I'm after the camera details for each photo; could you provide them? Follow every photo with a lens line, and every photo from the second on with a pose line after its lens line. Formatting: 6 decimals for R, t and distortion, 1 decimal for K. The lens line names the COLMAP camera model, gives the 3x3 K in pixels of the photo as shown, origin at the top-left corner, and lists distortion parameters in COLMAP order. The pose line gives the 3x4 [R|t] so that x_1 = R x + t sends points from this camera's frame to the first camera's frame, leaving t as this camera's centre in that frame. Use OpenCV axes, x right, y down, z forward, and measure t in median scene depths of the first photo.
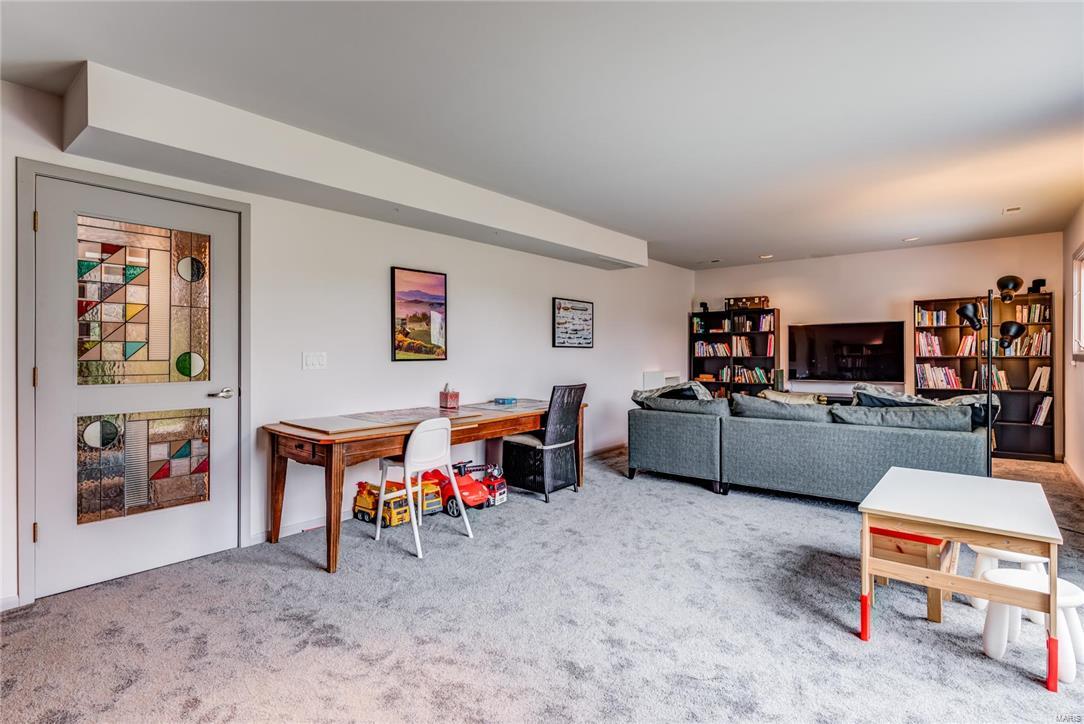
lens RADIAL K [[543.5, 0, 540.4], [0, 543.5, 355.9], [0, 0, 1]] dist [0.003868, 0.000210]
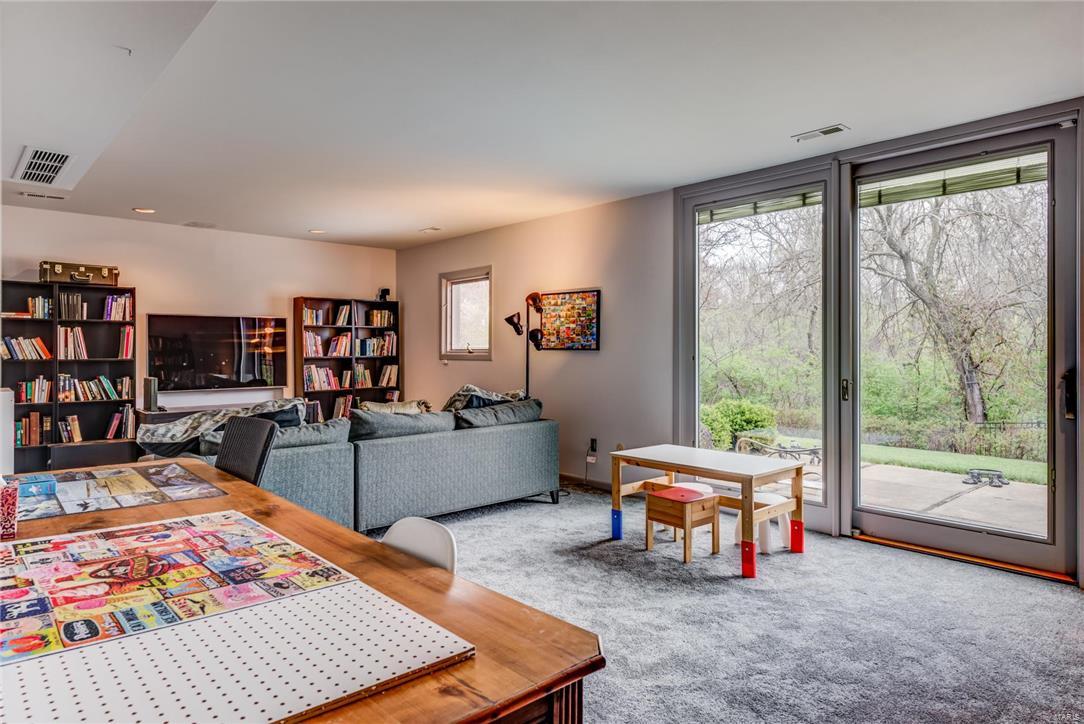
lens RADIAL K [[642.2, 0, 541.3], [0, 642.2, 357.4], [0, 0, 1]] dist [-0.007034, -0.001001]
pose [[0.126203, -0.008435, 0.991969, -0.295160], [0.005177, 0.999956, 0.007844, -0.004295], [-0.991991, 0.004146, 0.126241, 0.394203]]
